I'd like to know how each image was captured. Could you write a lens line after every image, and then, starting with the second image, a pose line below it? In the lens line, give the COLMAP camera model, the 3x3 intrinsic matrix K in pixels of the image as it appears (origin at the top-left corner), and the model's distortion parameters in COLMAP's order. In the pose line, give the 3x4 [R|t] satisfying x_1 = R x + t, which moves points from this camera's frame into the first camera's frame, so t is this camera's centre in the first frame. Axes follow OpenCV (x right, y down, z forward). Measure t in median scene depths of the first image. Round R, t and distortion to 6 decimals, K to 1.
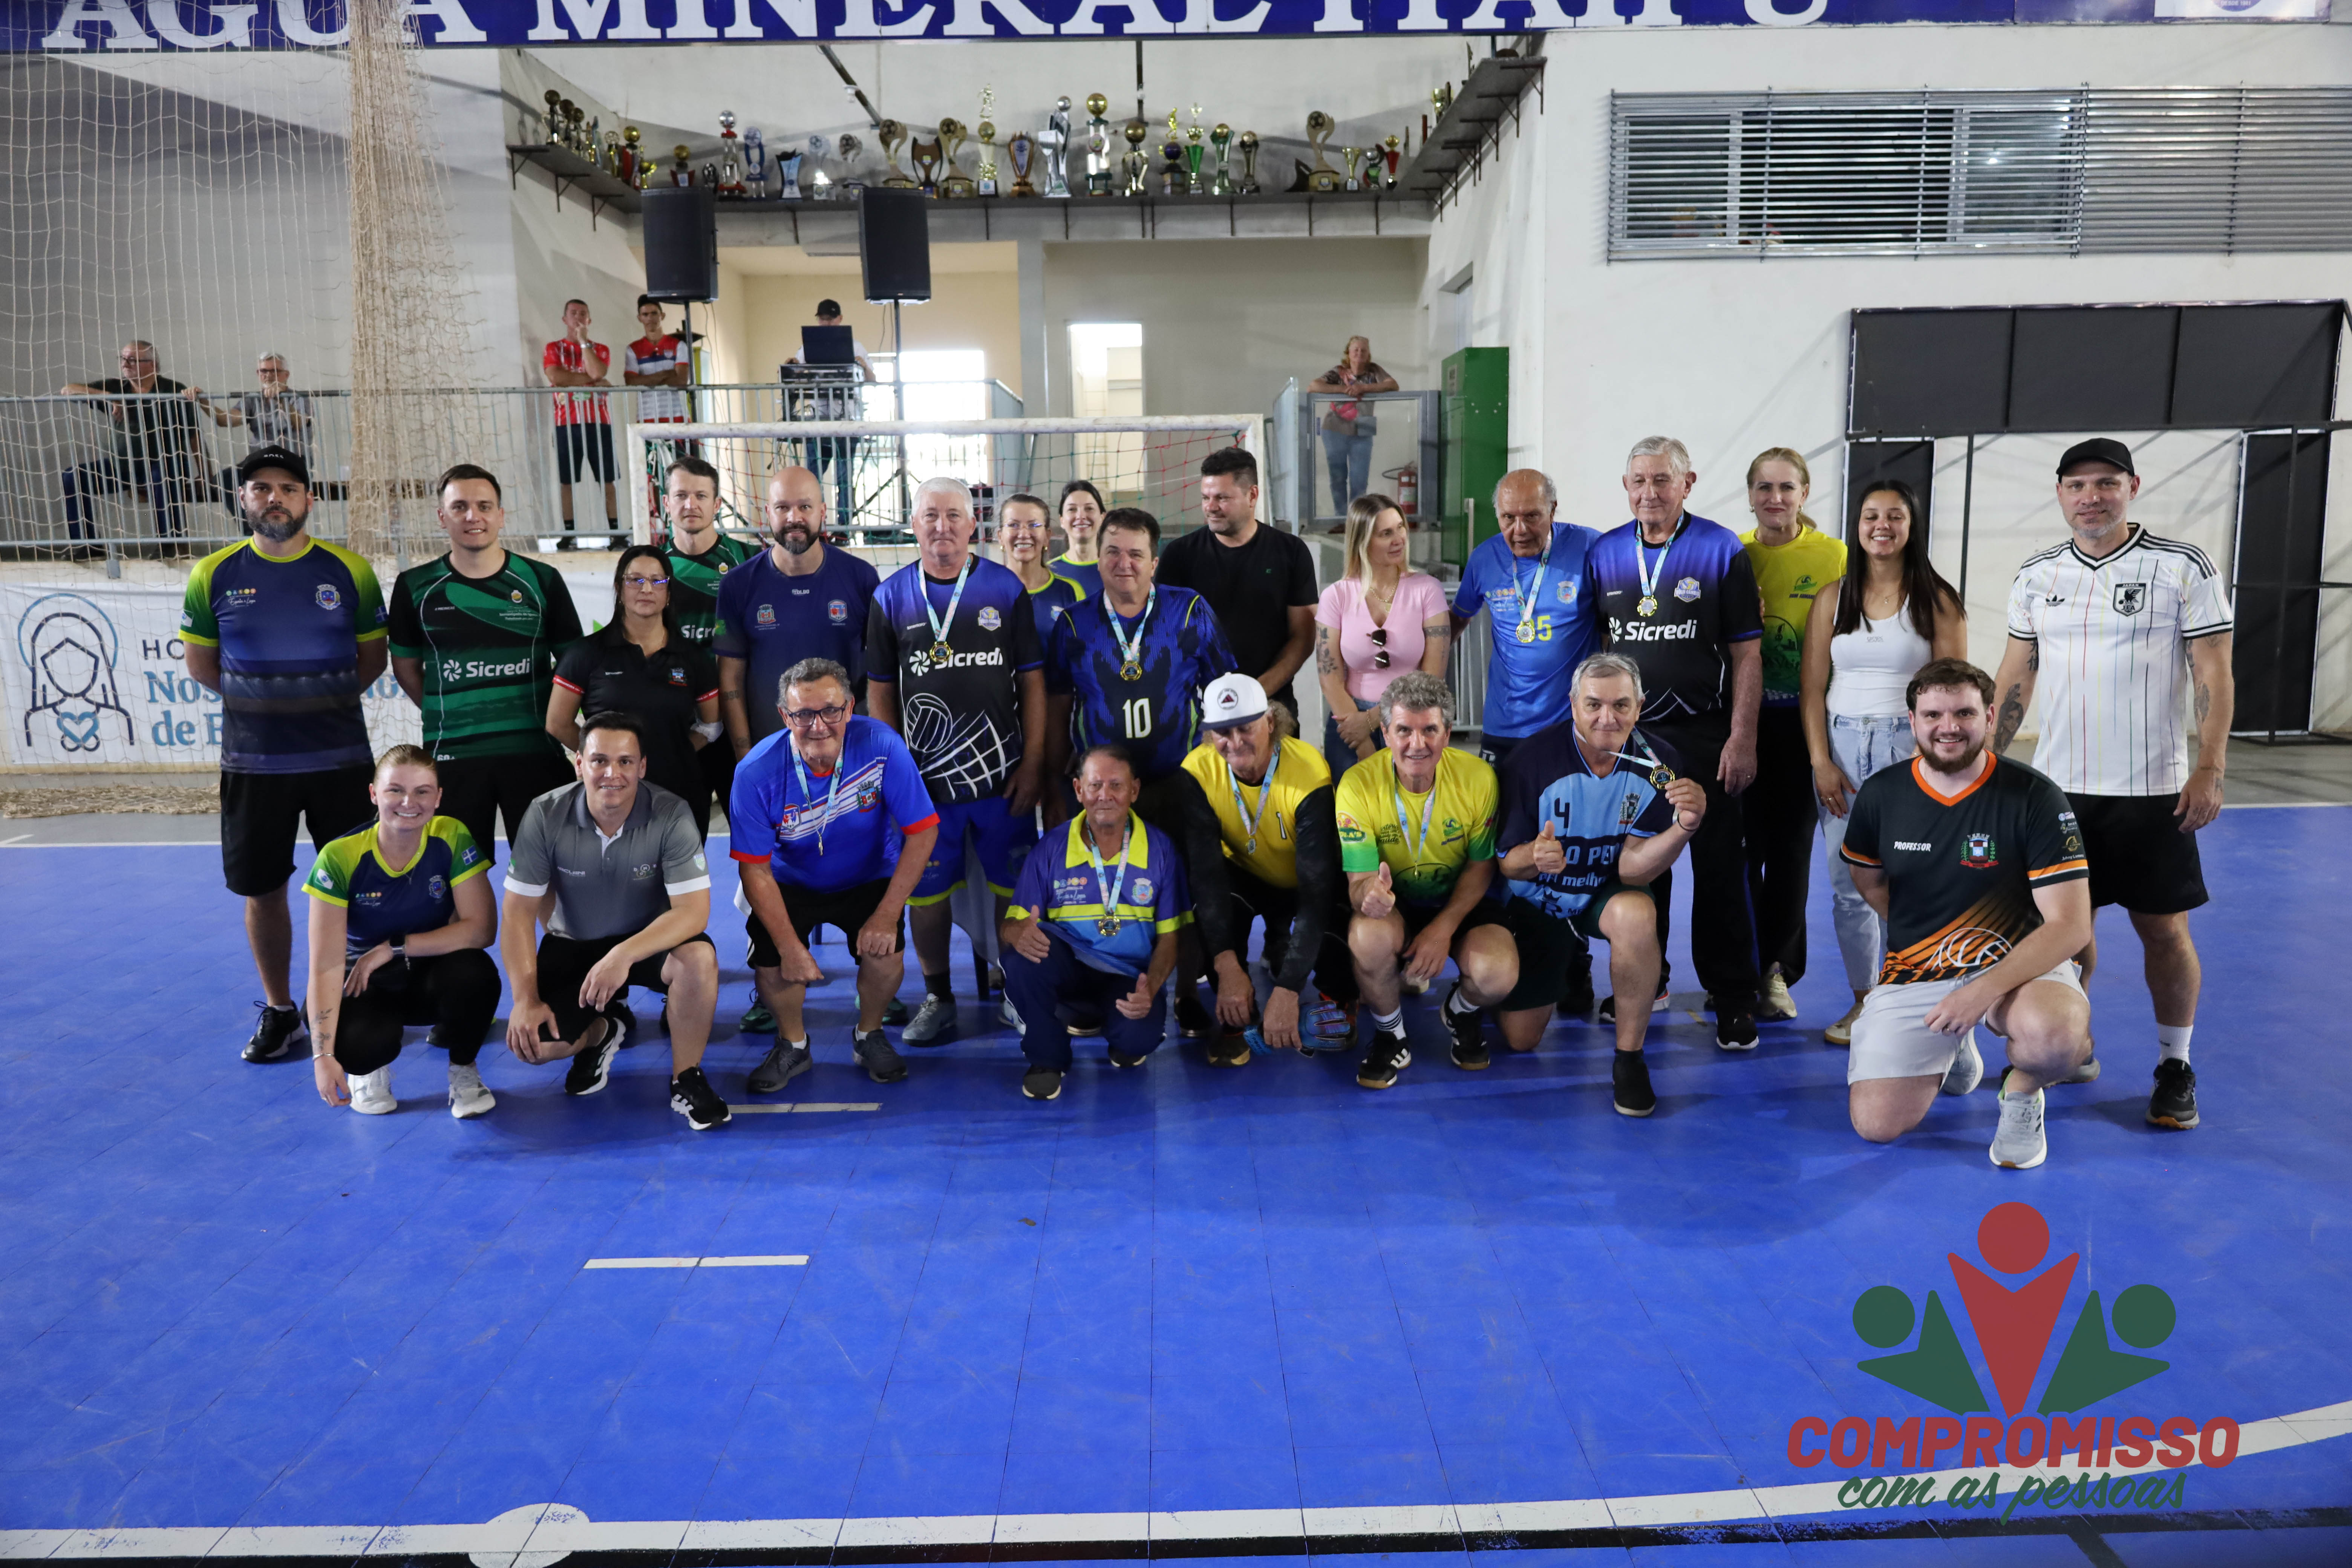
lens RADIAL K [[1643.8, 0, 1176.0], [0, 1643.8, 784.0], [0, 0, 1]] dist [-0.007246, 0.000086]
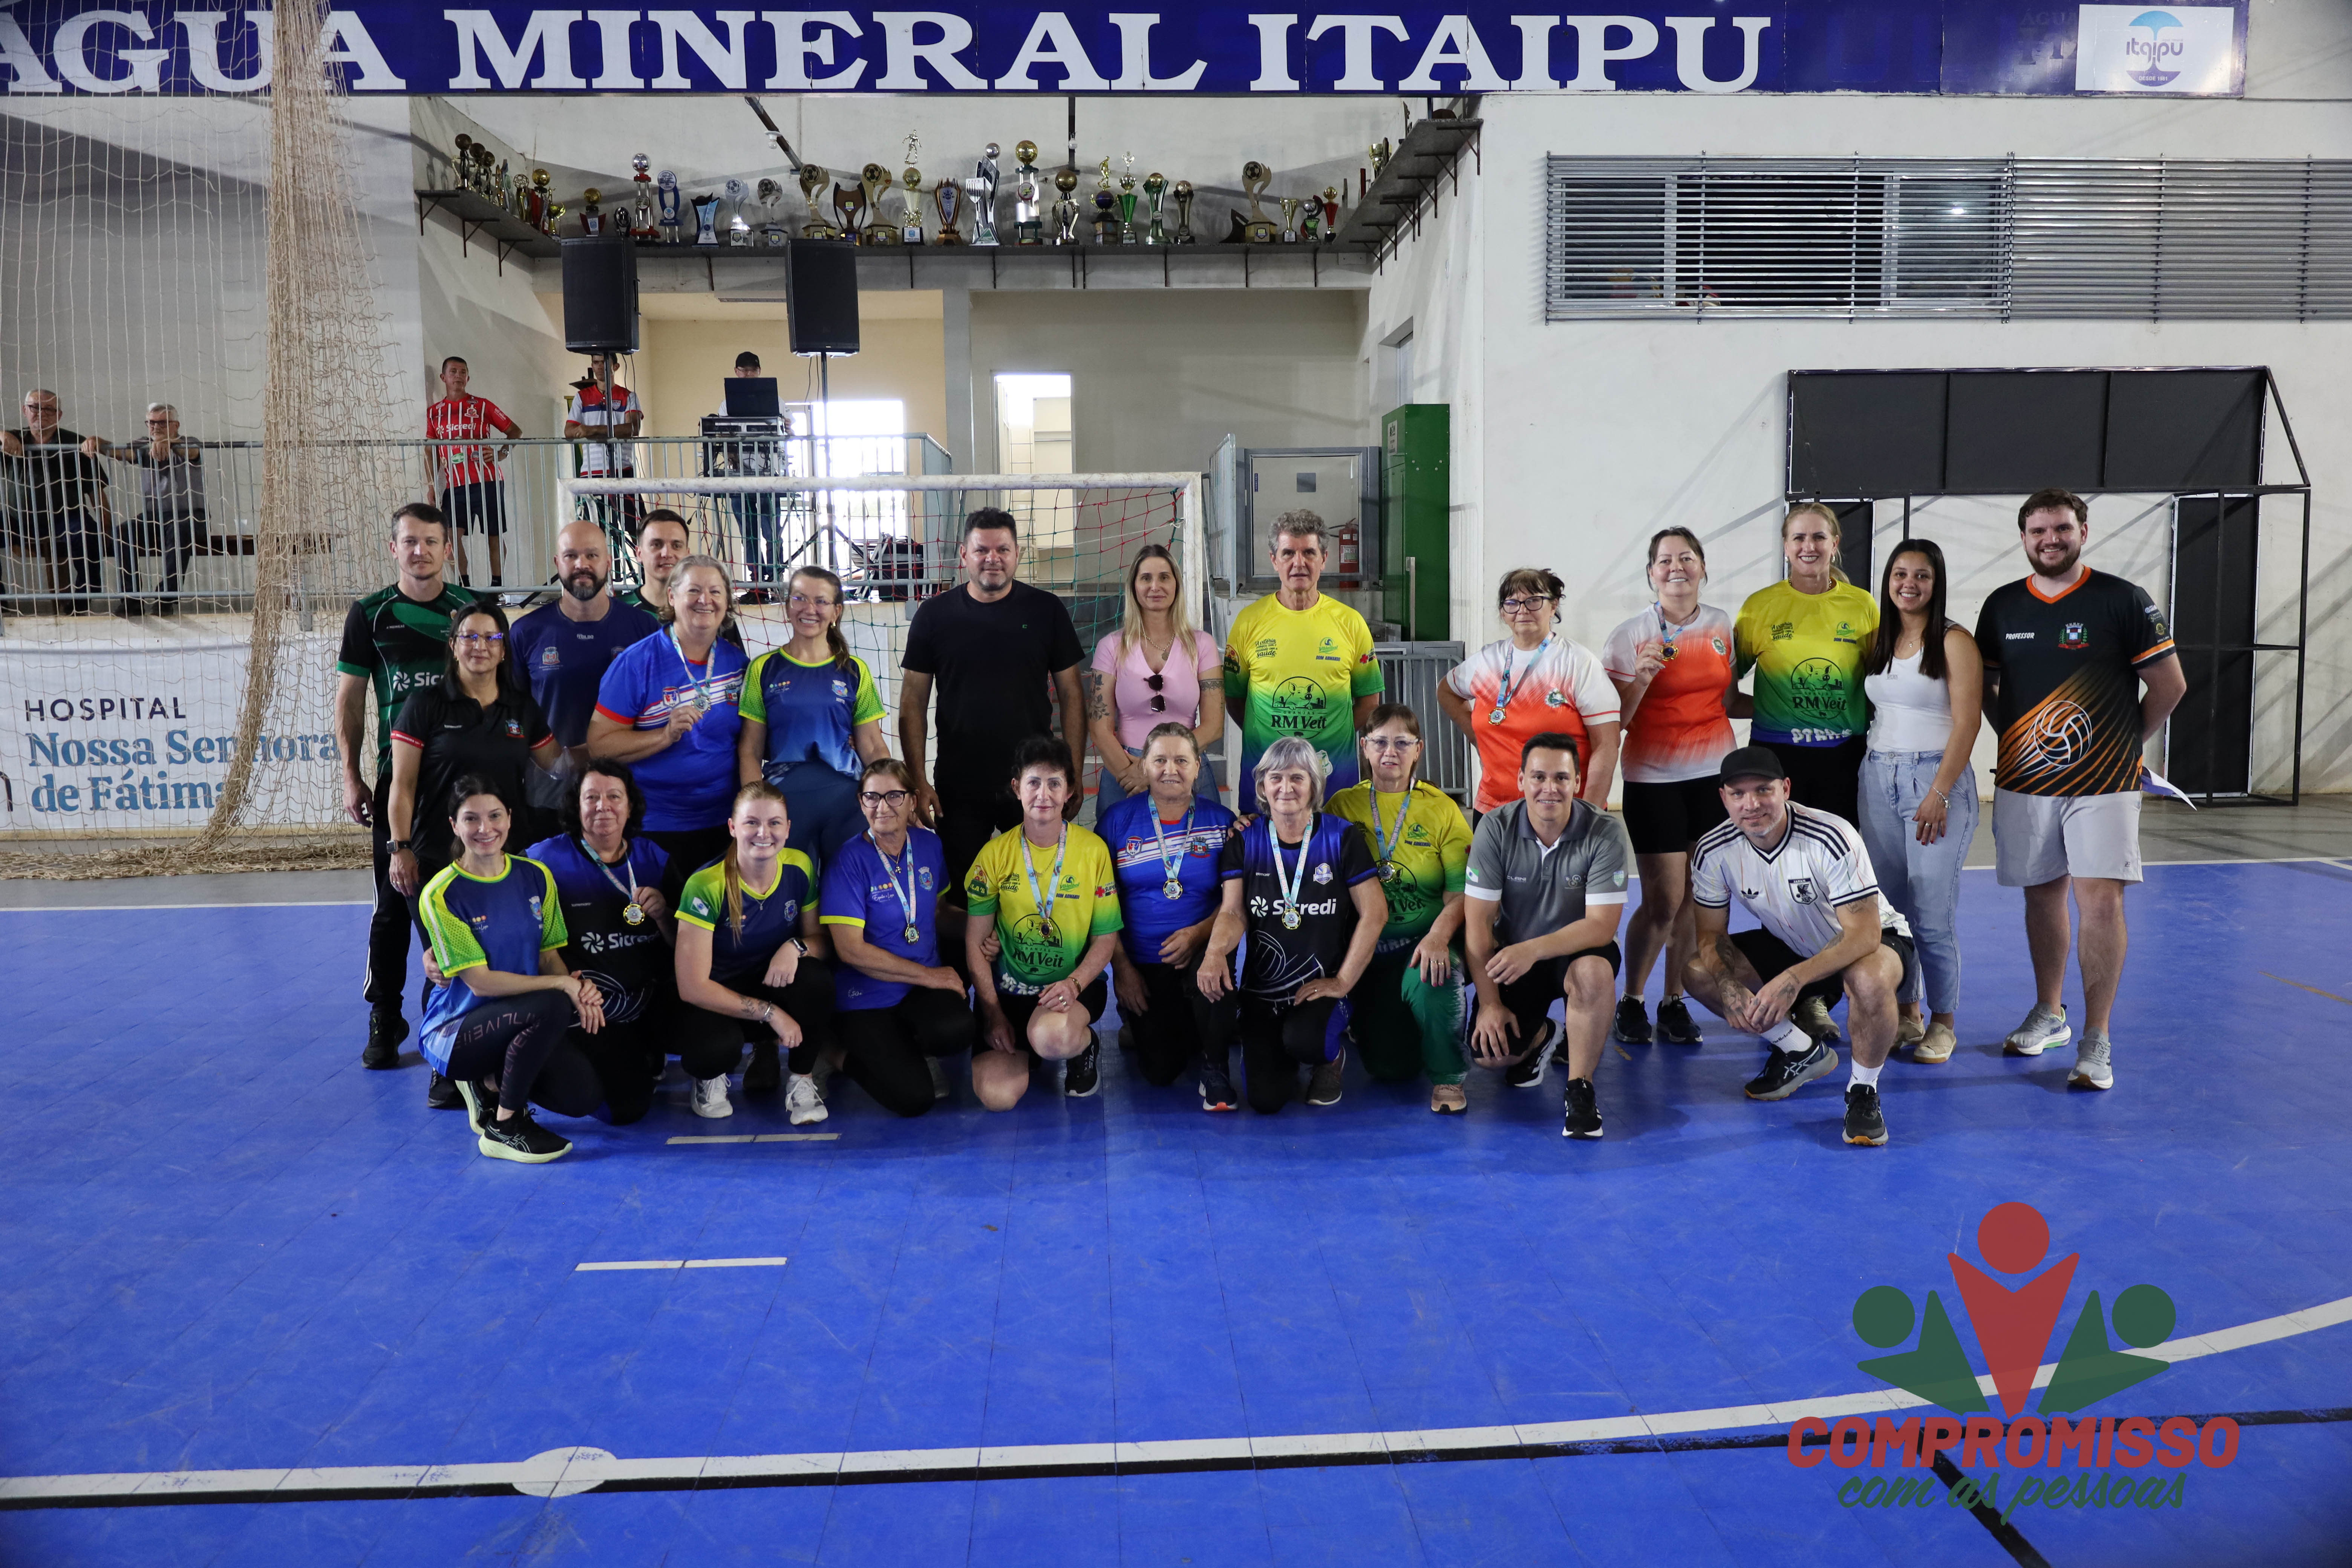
lens RADIAL K [[1819.5, 0, 1177.8], [0, 1819.5, 786.8], [0, 0, 1]] dist [-0.022796, 0.014440]
pose [[0.999087, -0.001252, 0.042711, -0.006905], [0.003215, 0.998939, -0.045939, 0.012673], [-0.042608, 0.046034, 0.998031, -0.072392]]
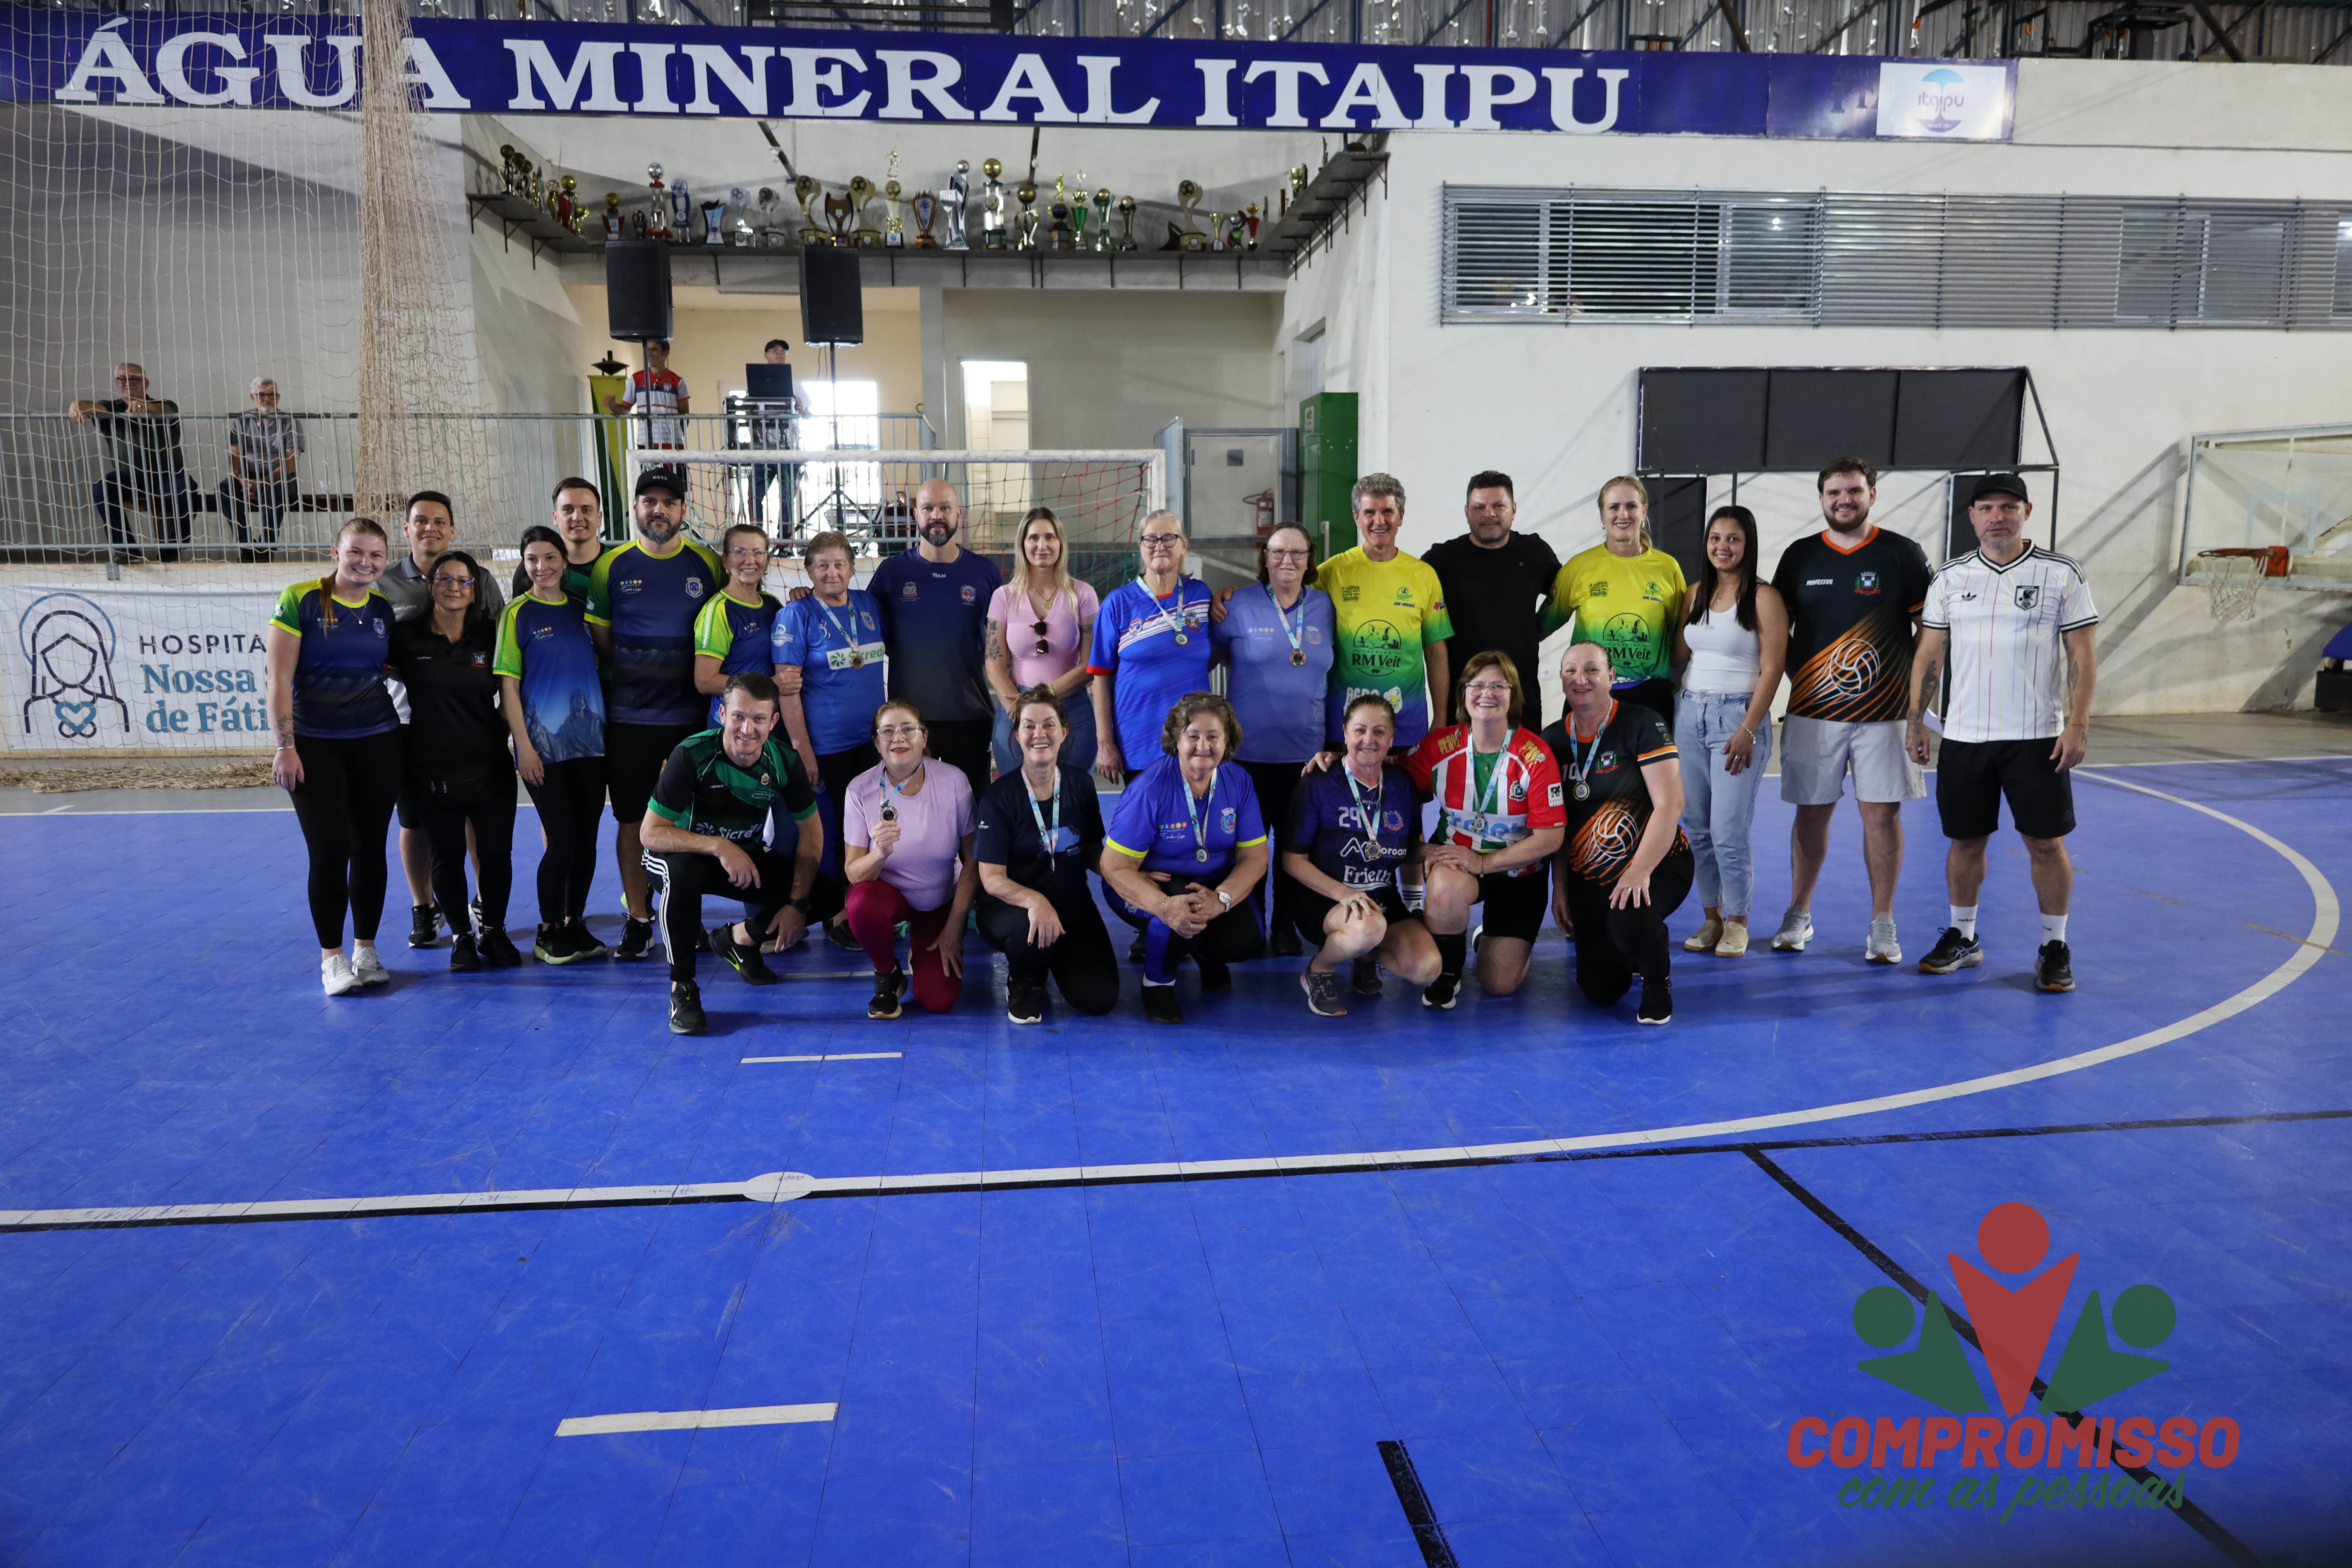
lens RADIAL K [[1611.8, 0, 1172.8], [0, 1611.8, 780.1], [0, 0, 1]] dist [0.003862, -0.003170]
pose [[0.995368, -0.004777, 0.096024, -0.044291], [0.005971, 0.999908, -0.012146, 0.025774], [-0.095957, 0.012663, 0.995305, -0.141028]]
